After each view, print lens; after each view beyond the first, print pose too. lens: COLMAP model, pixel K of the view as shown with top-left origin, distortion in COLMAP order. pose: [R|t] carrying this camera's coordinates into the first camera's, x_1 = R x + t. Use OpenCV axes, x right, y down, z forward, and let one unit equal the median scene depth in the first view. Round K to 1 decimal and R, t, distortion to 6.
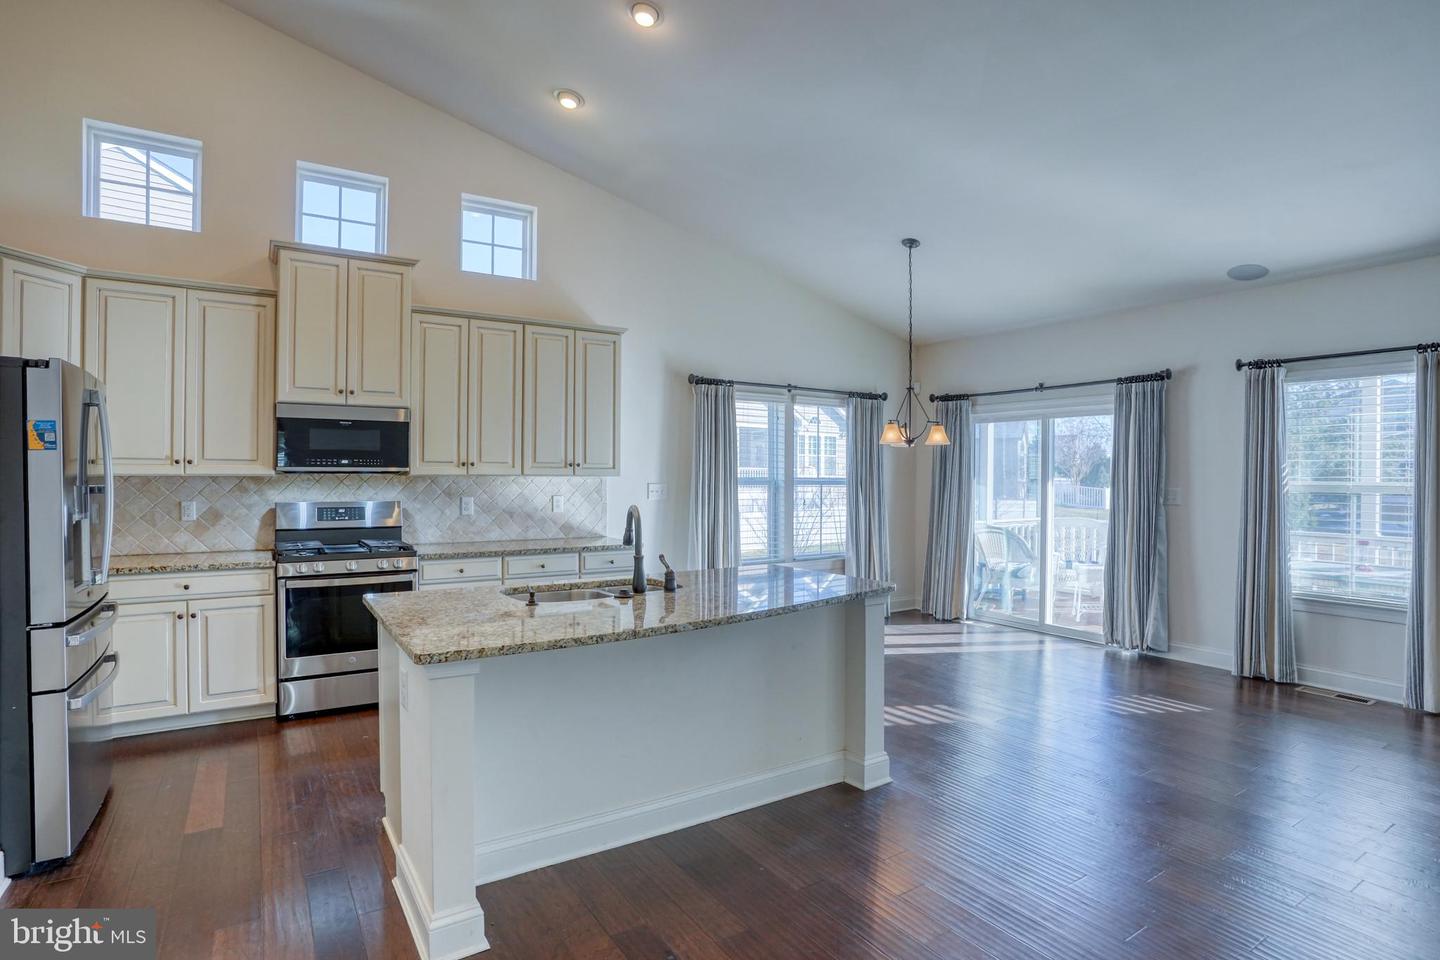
lens RADIAL K [[757.8, 0, 718.3], [0, 757.8, 479.2], [0, 0, 1]] dist [-0.004197, -0.000146]
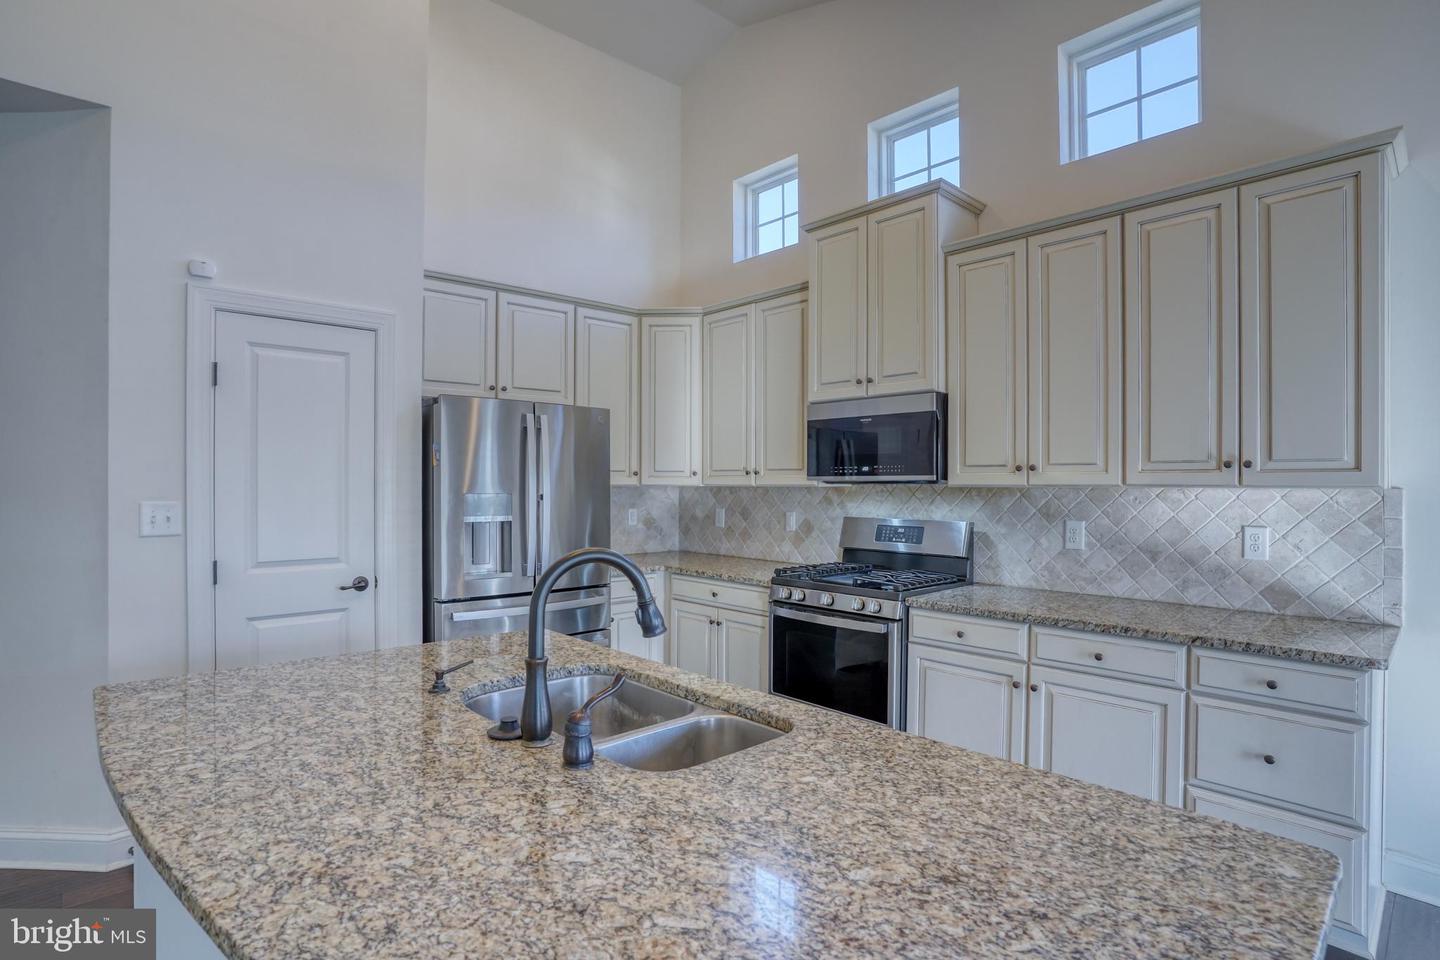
lens RADIAL K [[757.8, 0, 719.8], [0, 757.8, 482.8], [0, 0, 1]] dist [-0.004197, -0.000146]
pose [[0.176921, -0.004397, -0.984215, 0.237060], [-0.003997, 0.999979, -0.005186, -0.003226], [0.984217, 0.004851, 0.176900, 0.622335]]
